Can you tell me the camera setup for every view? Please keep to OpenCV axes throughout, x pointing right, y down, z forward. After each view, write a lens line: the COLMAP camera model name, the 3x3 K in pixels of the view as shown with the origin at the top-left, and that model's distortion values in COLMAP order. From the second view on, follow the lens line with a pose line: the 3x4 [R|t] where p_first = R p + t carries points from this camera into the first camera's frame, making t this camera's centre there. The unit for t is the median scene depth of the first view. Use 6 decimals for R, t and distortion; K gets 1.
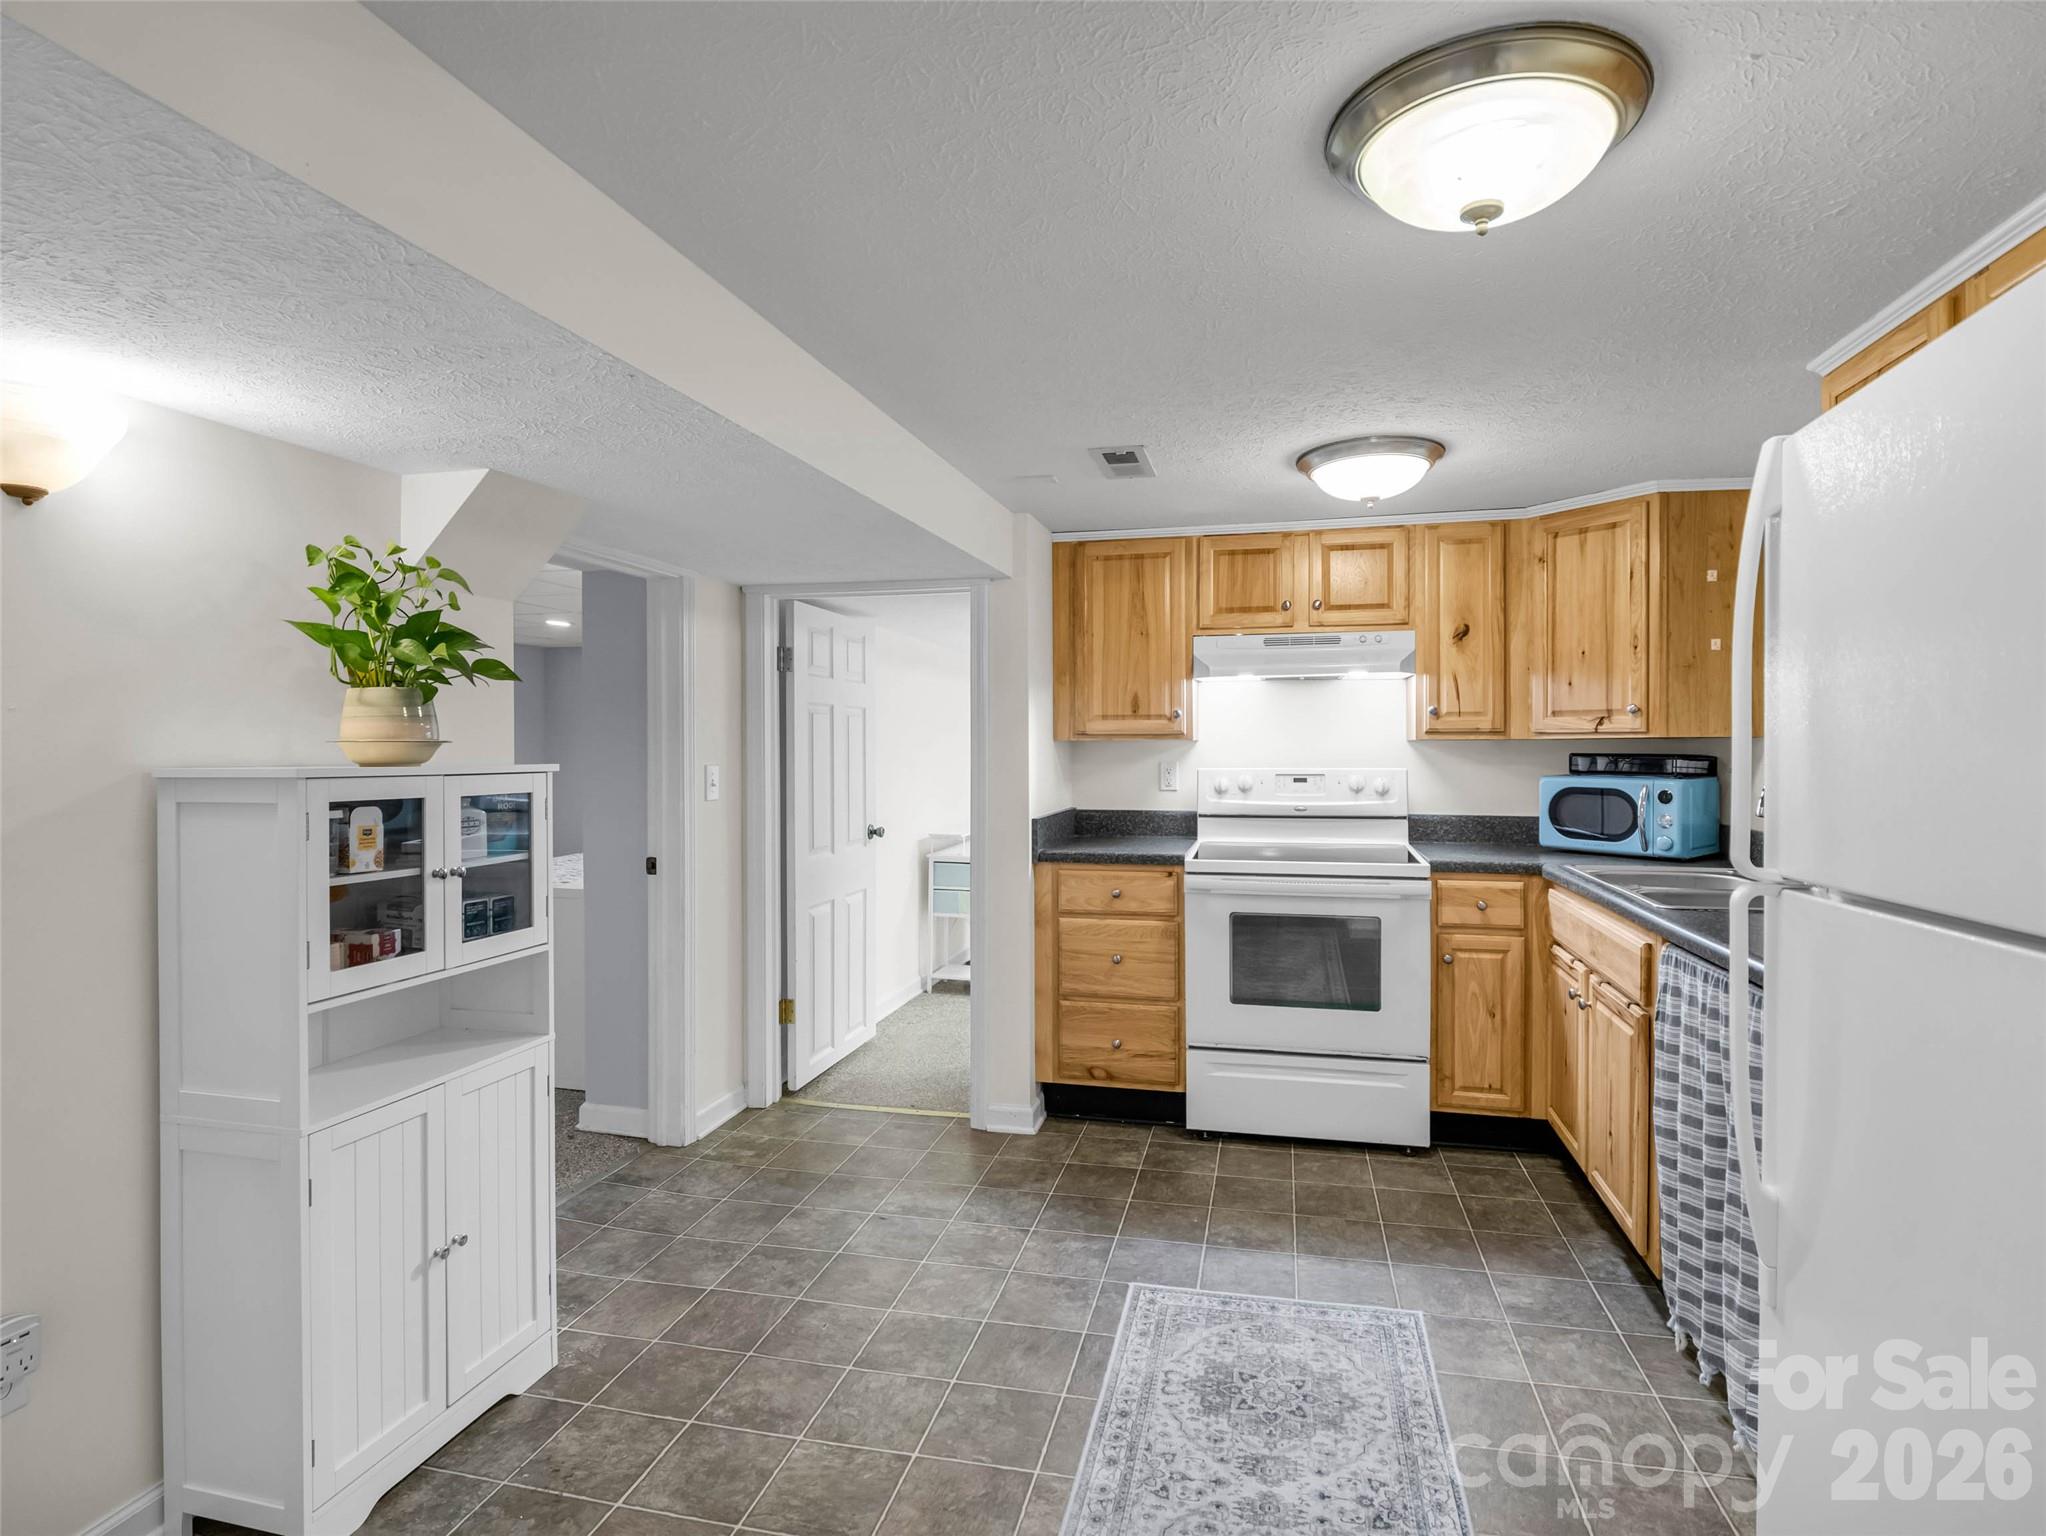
lens RADIAL K [[1020.0, 0, 1029.5], [0, 1020.0, 750.4], [0, 0, 1]] dist [-0.012460, -0.001654]
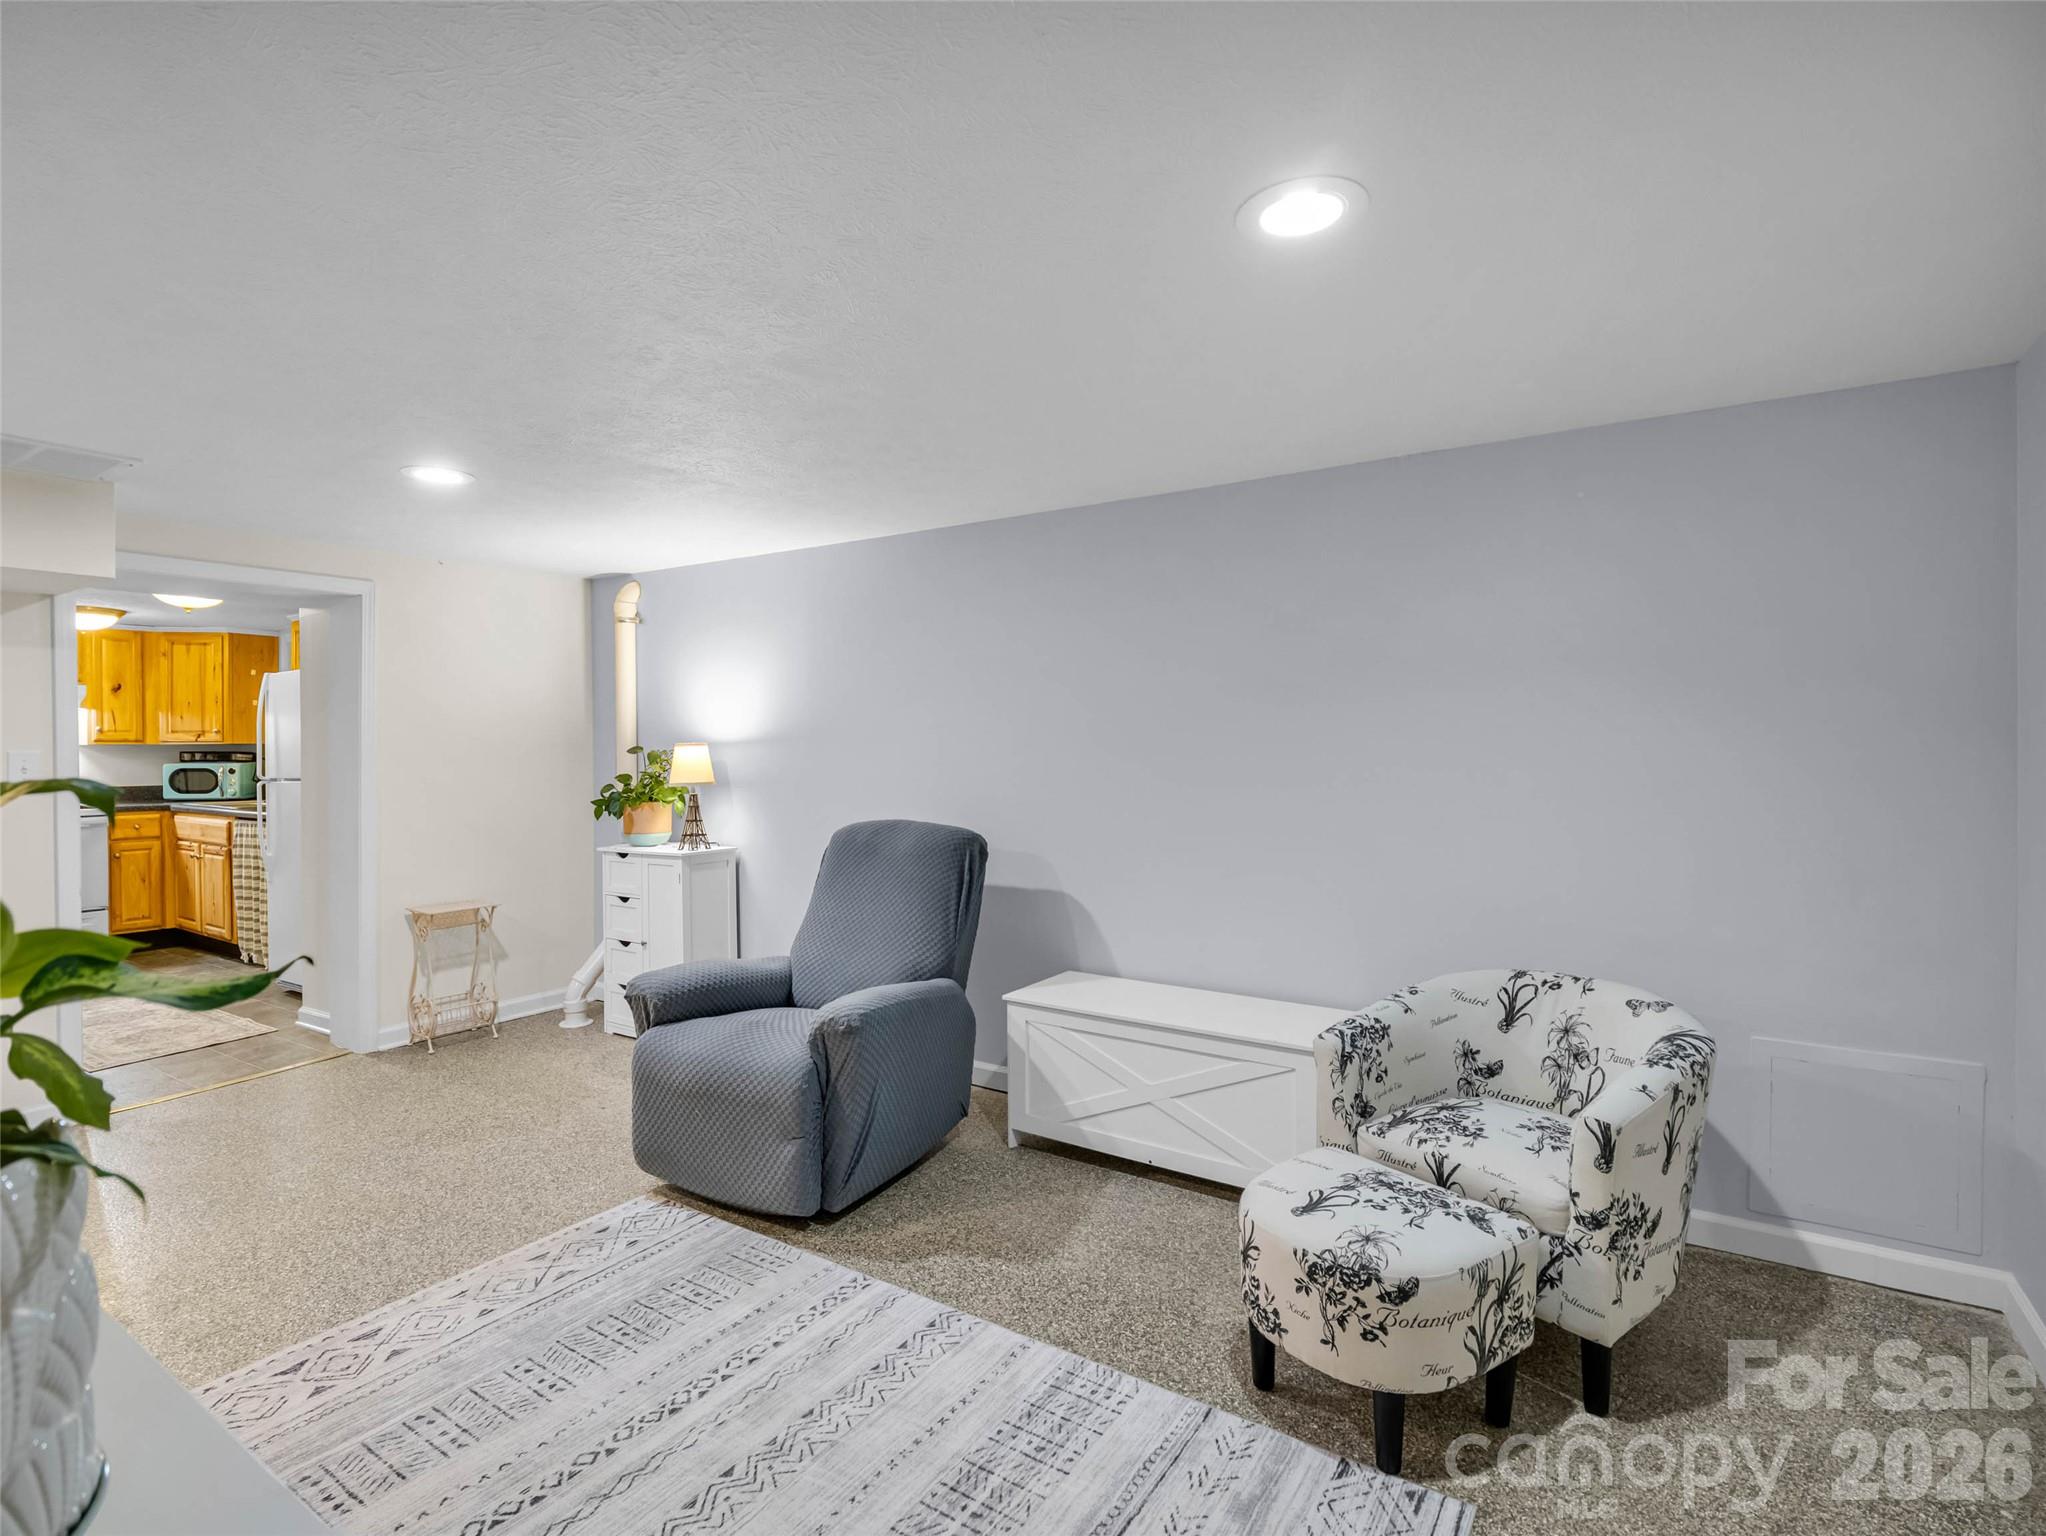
lens RADIAL K [[1020.0, 0, 1019.0], [0, 1020.0, 752.5], [0, 0, 1]] dist [-0.012460, -0.001654]
pose [[0.328004, -0.009219, 0.944631, -0.829728], [0.005270, 0.999955, 0.007929, -0.002254], [-0.944662, 0.002377, 0.328038, -1.247384]]
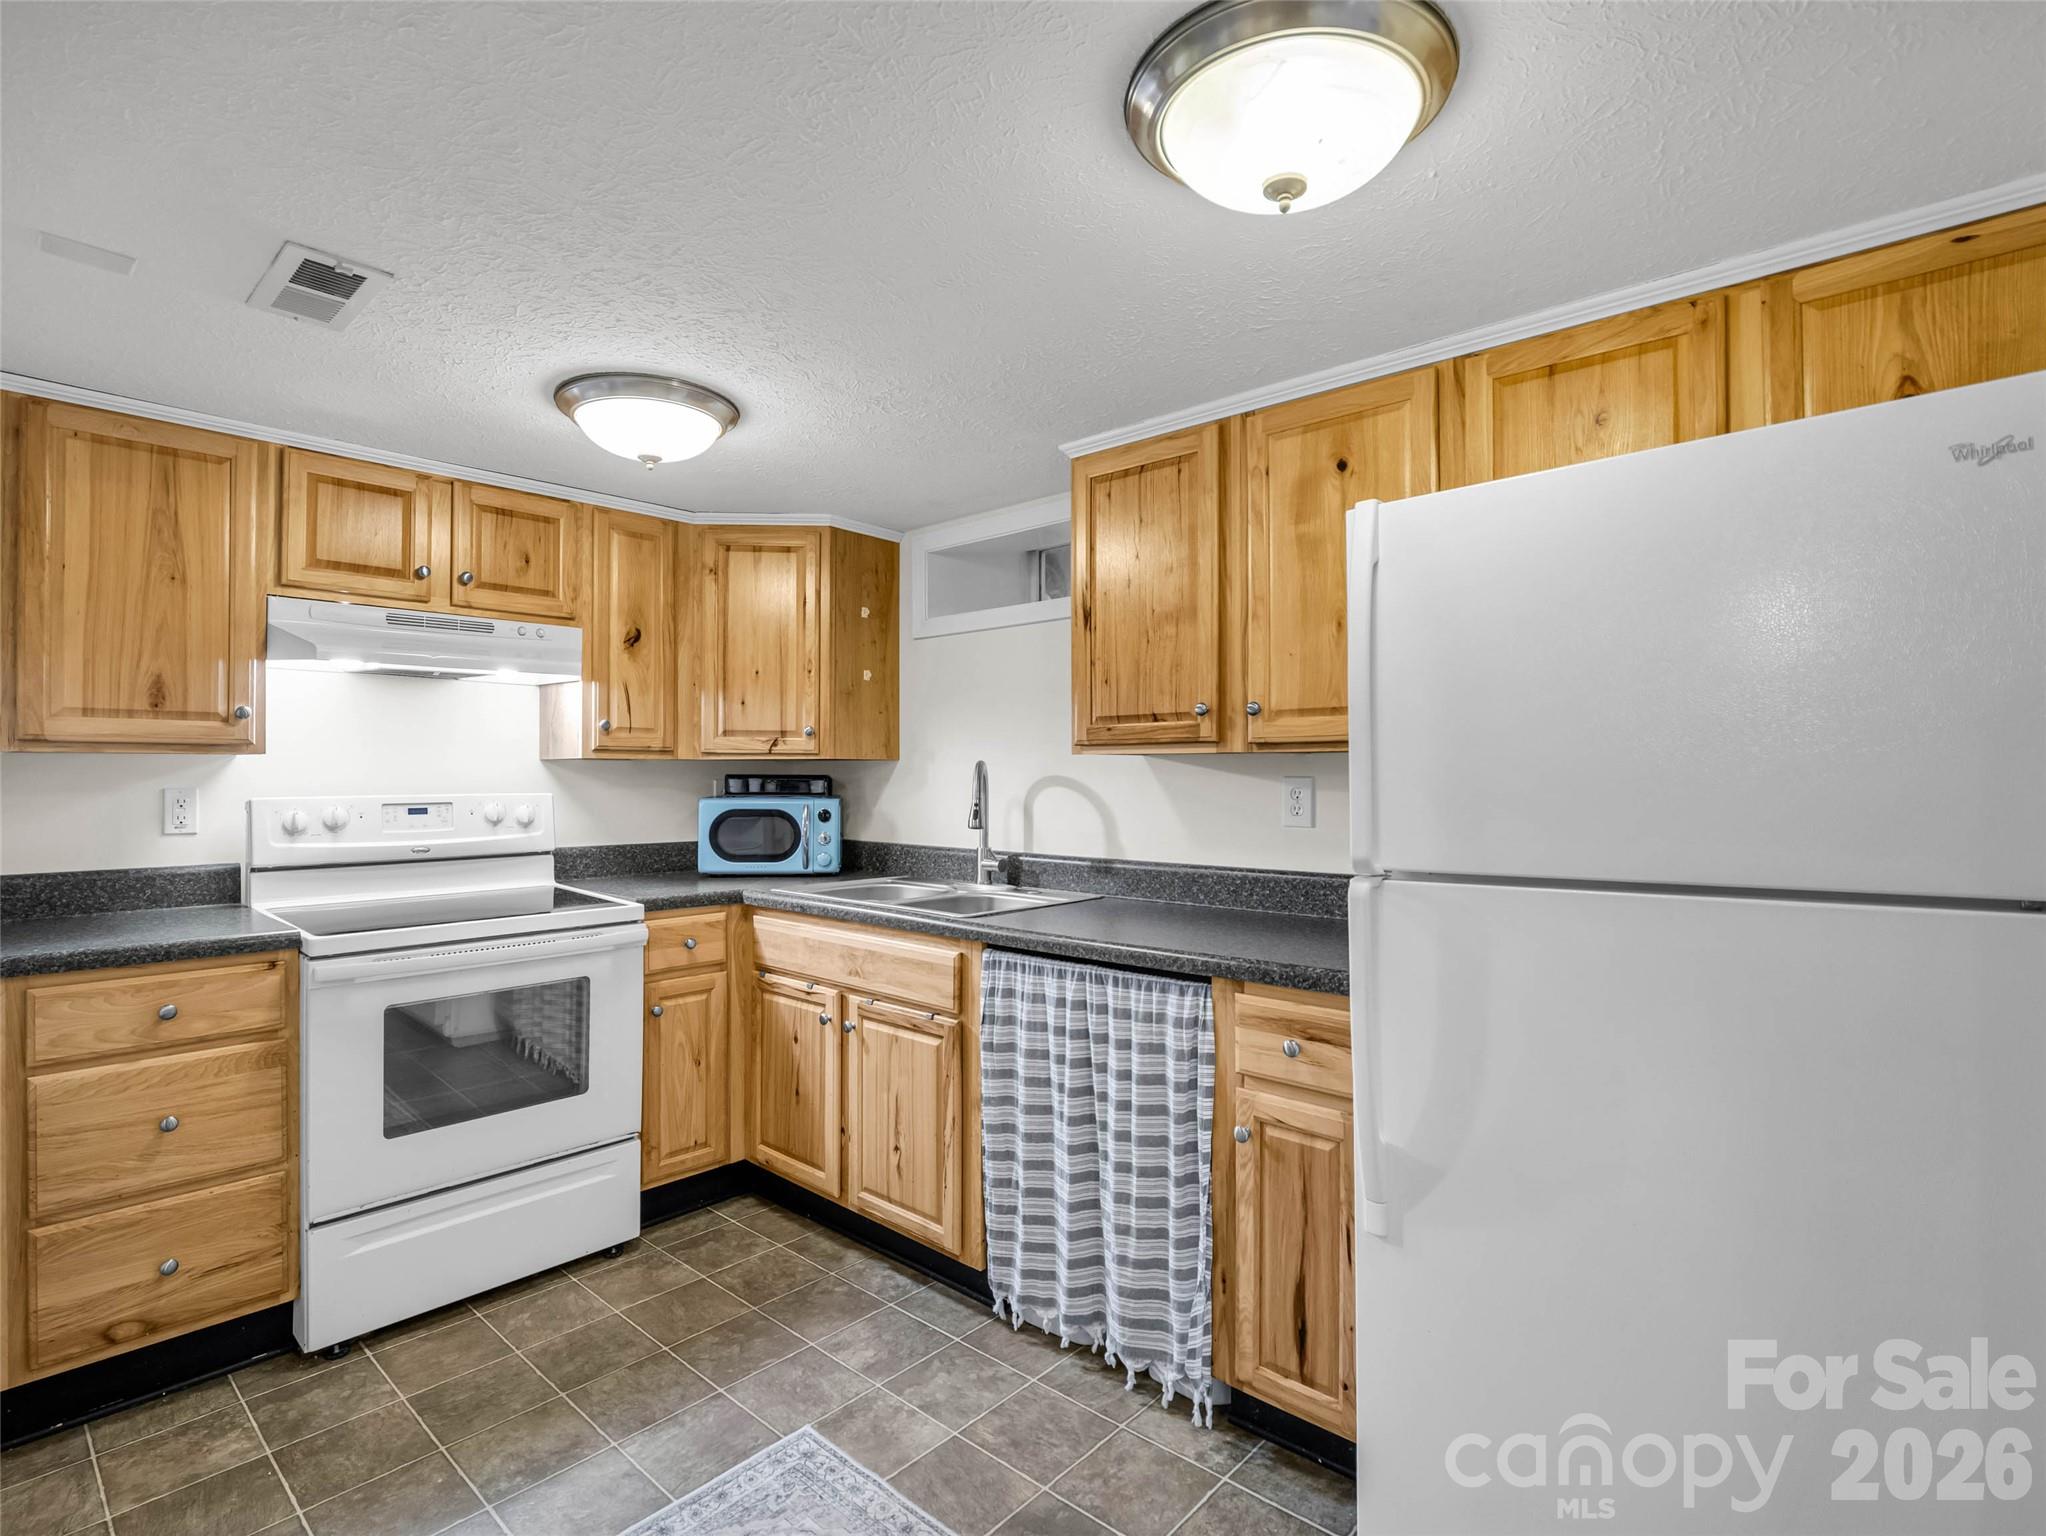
lens RADIAL K [[1020.0, 0, 1015.2], [0, 1020.0, 767.5], [0, 0, 1]] dist [-0.012460, -0.001654]
pose [[0.486584, 0.007683, 0.873600, -0.191594], [0.000792, 0.999957, -0.009236, 0.005367], [-0.873633, 0.005186, 0.486557, 0.296130]]
